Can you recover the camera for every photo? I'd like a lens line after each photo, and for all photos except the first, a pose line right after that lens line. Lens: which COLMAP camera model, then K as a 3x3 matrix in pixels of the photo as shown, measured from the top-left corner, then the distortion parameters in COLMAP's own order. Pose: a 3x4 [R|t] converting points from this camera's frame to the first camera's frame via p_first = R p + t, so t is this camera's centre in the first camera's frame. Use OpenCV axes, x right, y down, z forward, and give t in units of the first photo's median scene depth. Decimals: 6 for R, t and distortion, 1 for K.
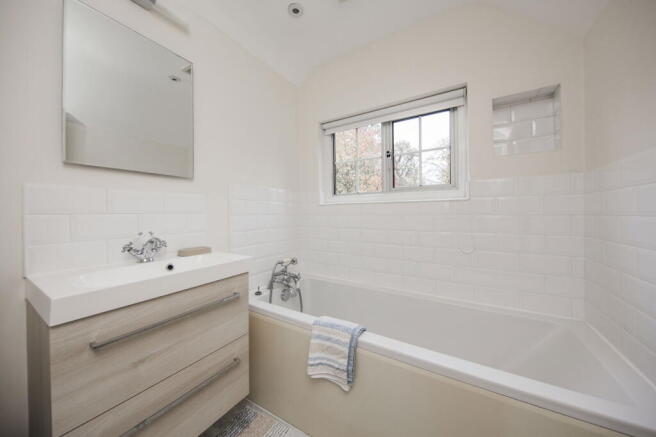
lens RADIAL K [[227.8, 0, 324.6], [0, 227.8, 216.9], [0, 0, 1]] dist [-0.001114, -0.000038]
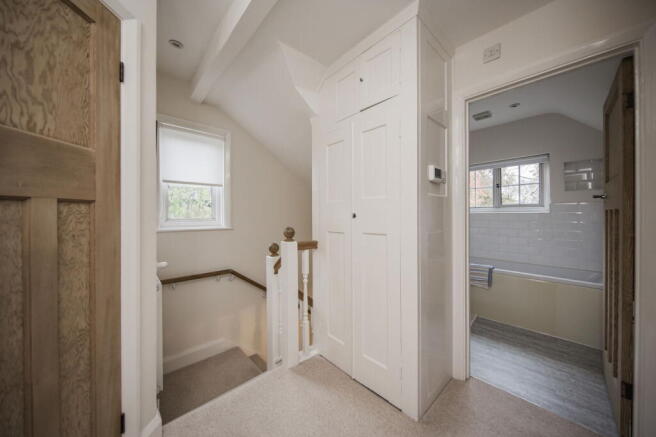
lens RADIAL K [[227.8, 0, 331.2], [0, 227.8, 218.6], [0, 0, 1]] dist [-0.001114, -0.000038]
pose [[0.964276, 0.008180, -0.264775, -0.625160], [-0.004802, 0.999899, 0.013402, -0.049207], [0.264858, -0.011651, 0.964217, -1.313429]]
